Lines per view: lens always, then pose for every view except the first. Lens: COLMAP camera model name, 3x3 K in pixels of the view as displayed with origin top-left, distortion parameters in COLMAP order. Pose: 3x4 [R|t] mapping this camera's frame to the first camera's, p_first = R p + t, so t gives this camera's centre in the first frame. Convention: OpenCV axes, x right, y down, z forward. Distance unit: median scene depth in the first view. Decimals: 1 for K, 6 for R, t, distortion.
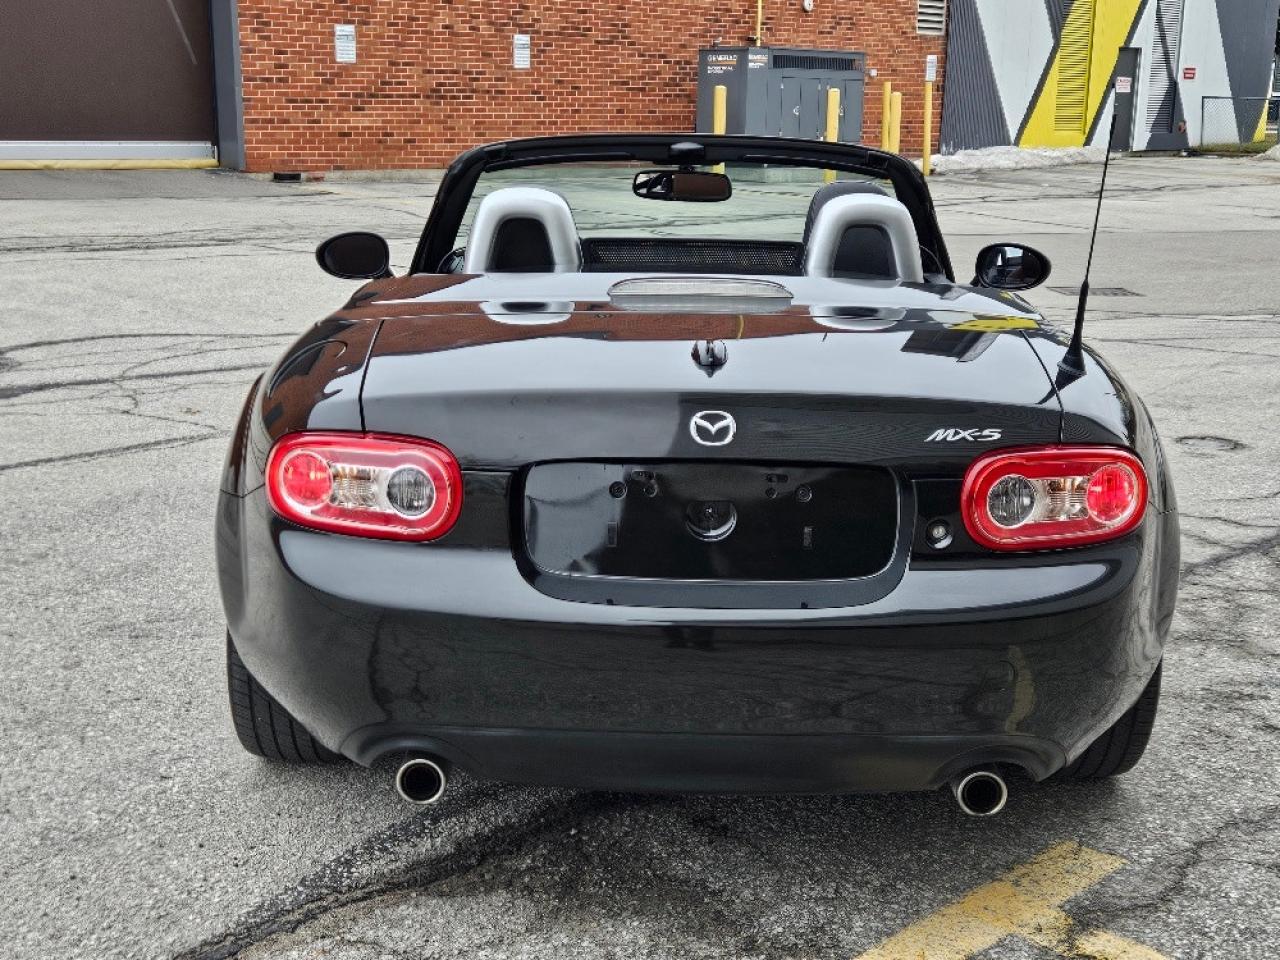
lens RADIAL K [[1585.8, 0, 640.0], [0, 1585.8, 480.0], [0, 0, 1]] dist [0.091905, -0.102079]
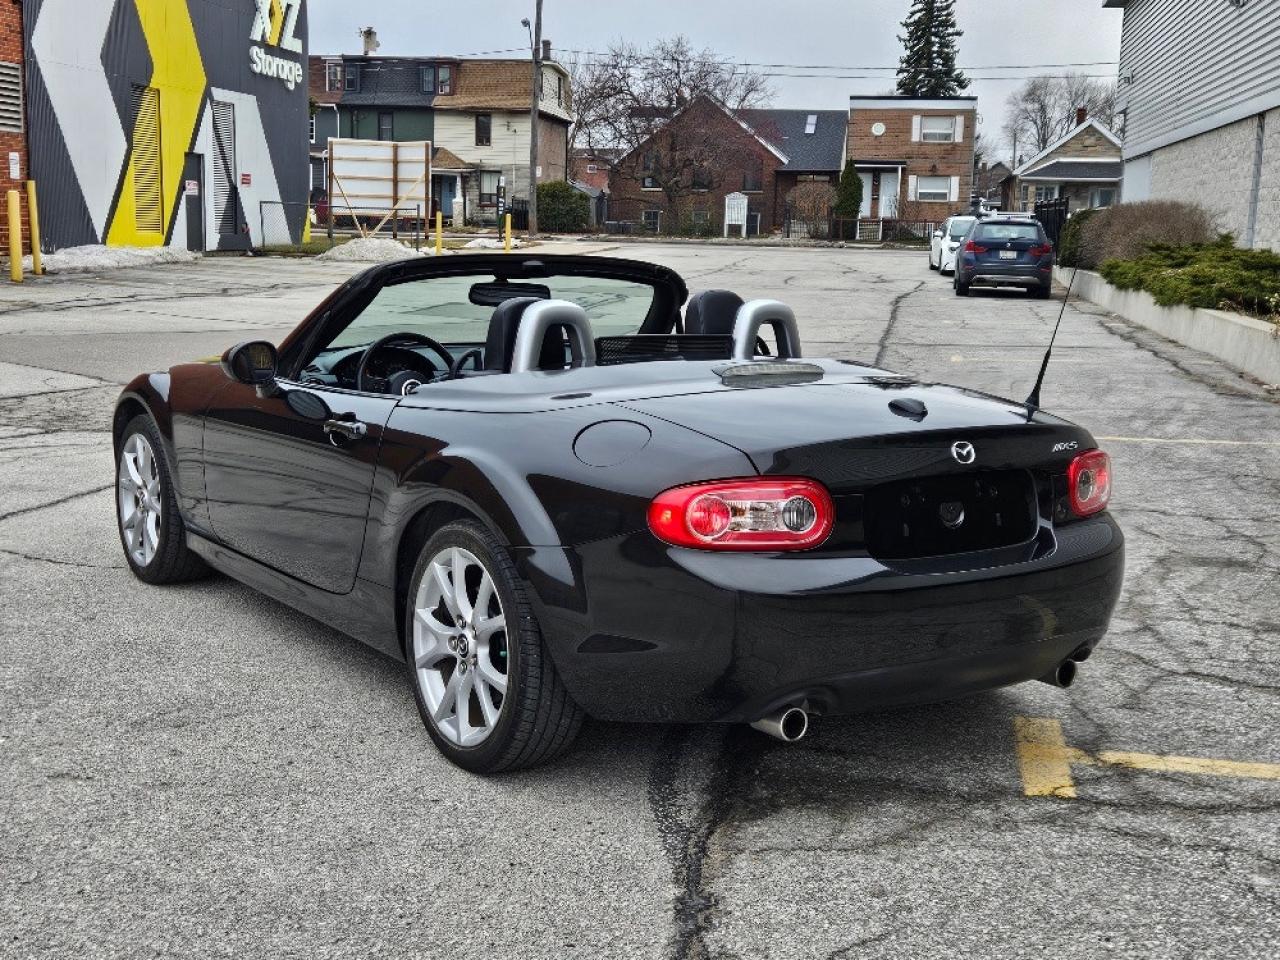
lens RADIAL K [[1585.8, 0, 640.0], [0, 1585.8, 480.0], [0, 0, 1]] dist [0.091905, -0.102079]
pose [[0.823857, -0.083564, 0.560604, -0.072492], [0.116286, 0.992952, -0.022882, -0.000495], [-0.554741, 0.084042, 0.827768, -0.006960]]
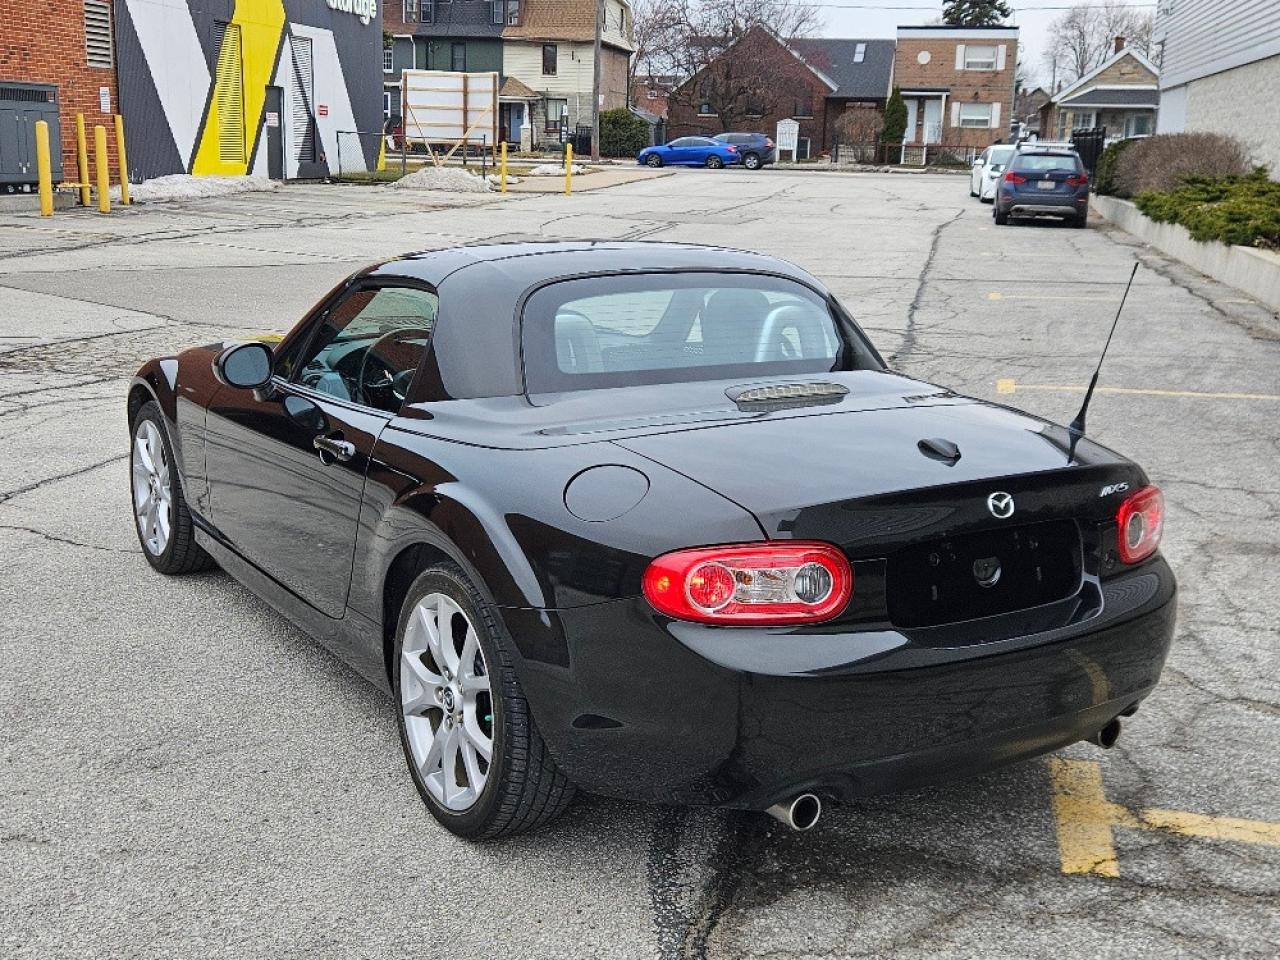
lens RADIAL K [[1471.0, 0, 644.5], [0, 1471.0, 467.1], [0, 0, 1]] dist [0.064748, -0.008040]
pose [[0.843200, -0.107182, 0.526806, -0.059282], [0.109571, 0.993618, 0.026780, -0.008947], [-0.526315, 0.035142, 0.849563, 0.004944]]
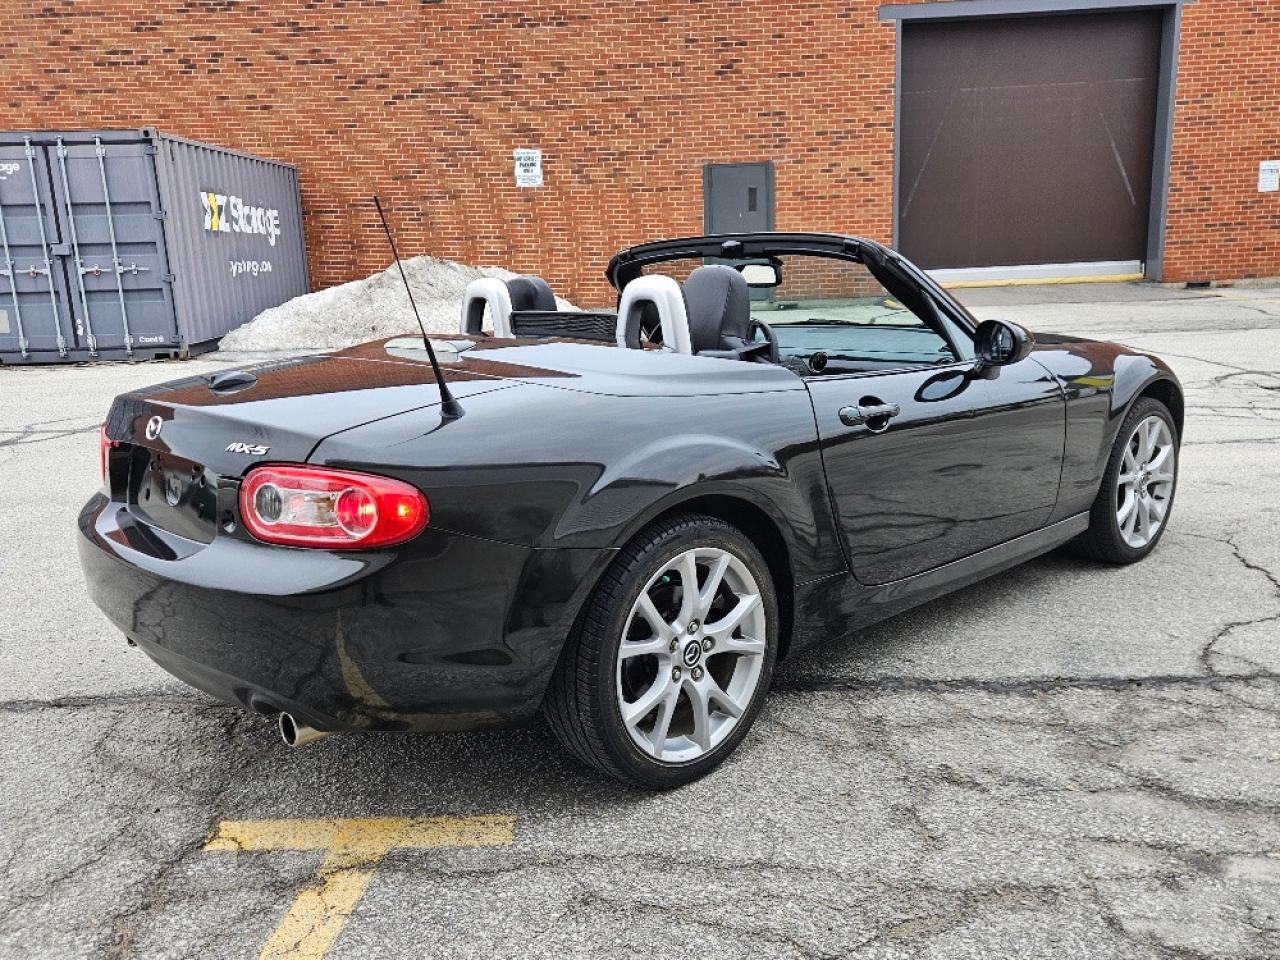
lens RADIAL K [[1079.2, 0, 625.5], [0, 1079.2, 487.6], [0, 0, 1]] dist [0.076685, -0.063221]
pose [[0.688496, 0.109598, -0.716911, 0.071998], [-0.117937, 0.992277, 0.038433, -0.004563], [0.715587, 0.058089, 0.696104, 0.040432]]
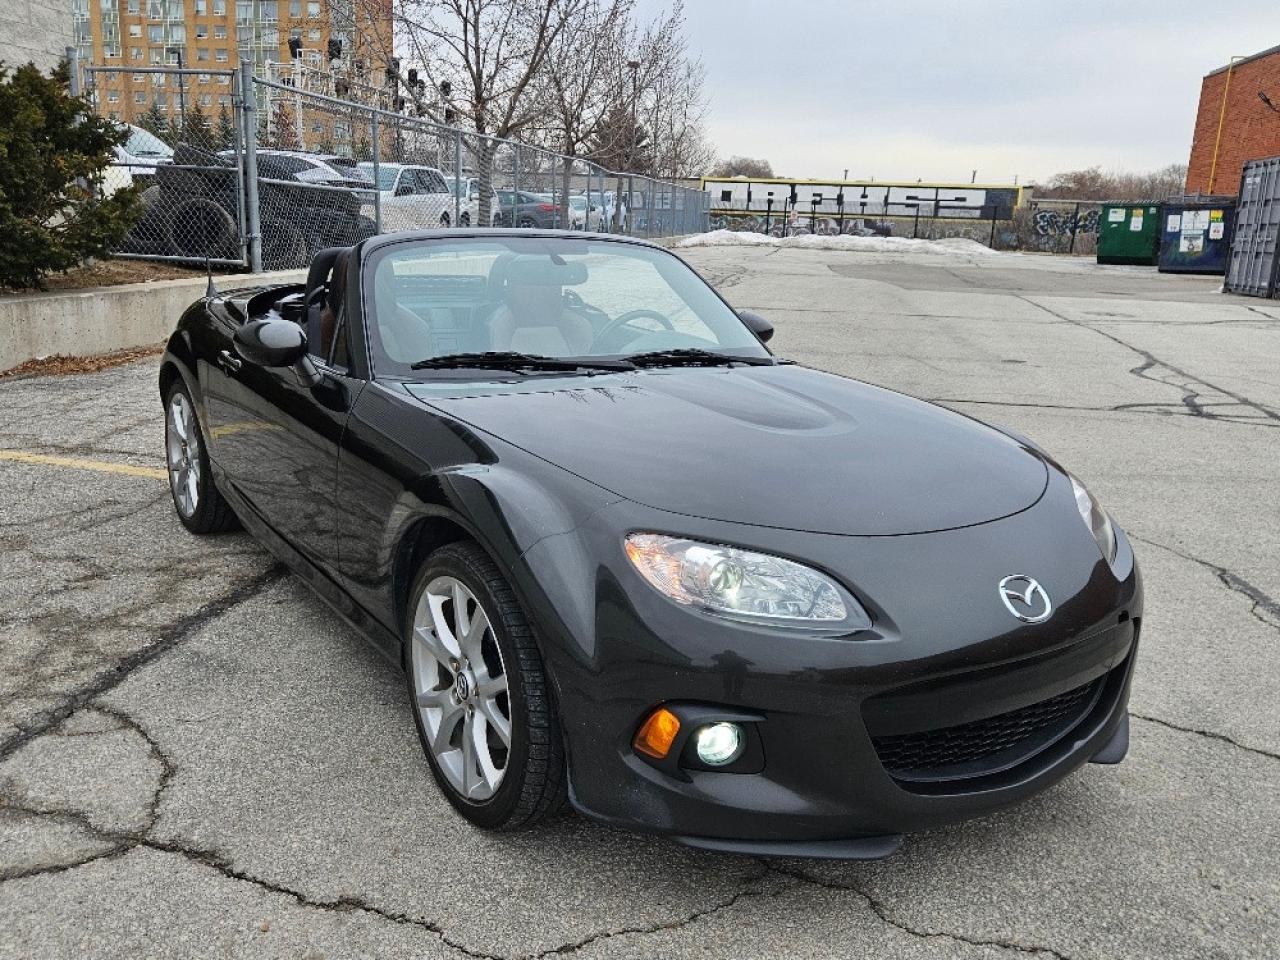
lens RADIAL K [[1079.2, 0, 625.5], [0, 1079.2, 487.6], [0, 0, 1]] dist [0.076685, -0.063221]
pose [[-0.819164, 0.089754, -0.566494, 0.055525], [-0.185199, 0.893384, 0.409348, -0.047273], [0.542837, 0.440237, -0.715206, 0.206686]]
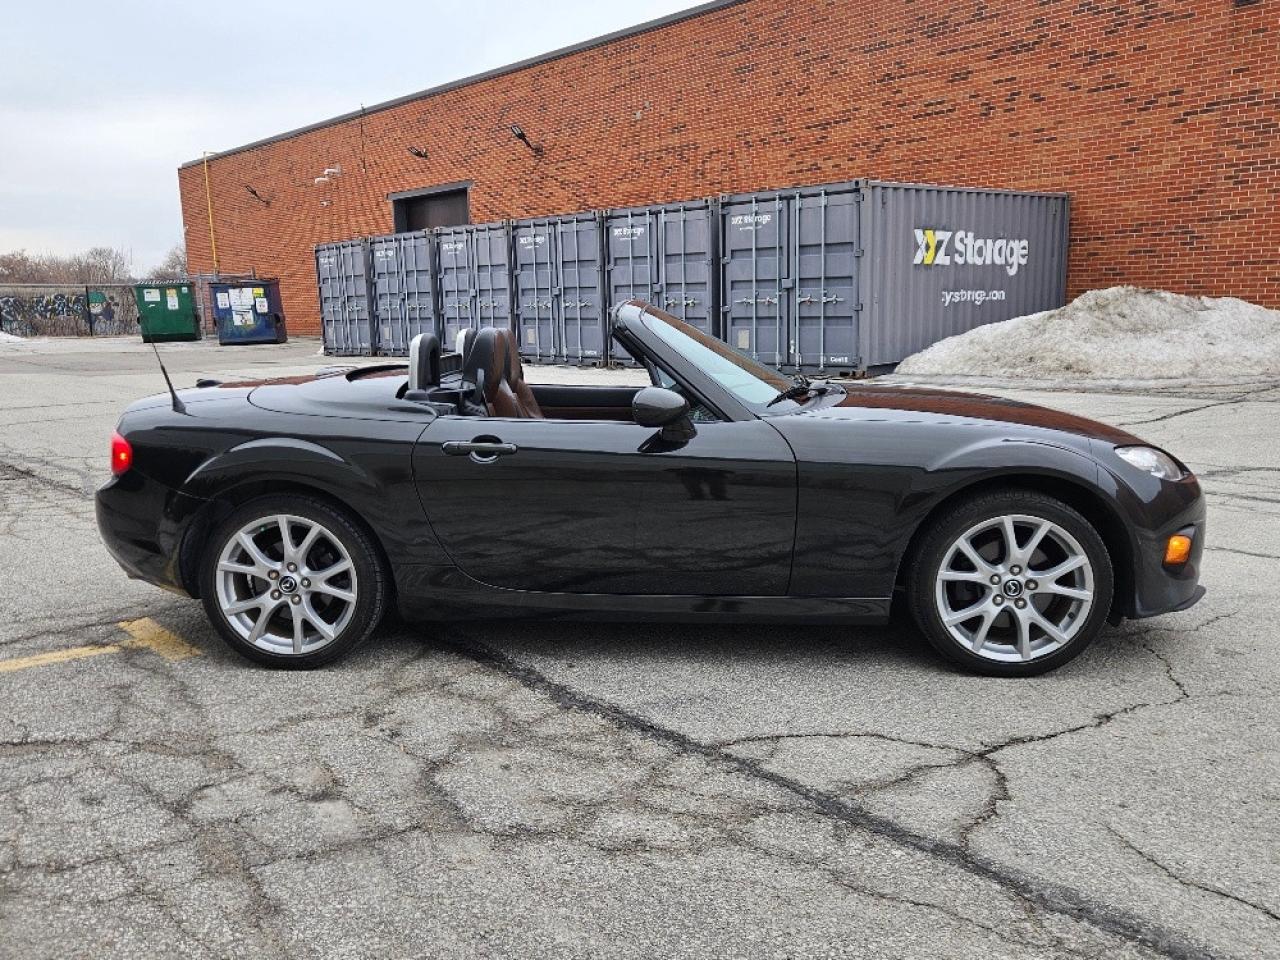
lens RADIAL K [[1079.2, 0, 625.5], [0, 1079.2, 487.6], [0, 0, 1]] dist [0.076685, -0.063221]
pose [[-0.071168, 0.151008, -0.985967, 0.126305], [-0.206981, 0.964722, 0.162695, -0.024747], [0.975753, 0.215655, -0.037401, 0.125823]]
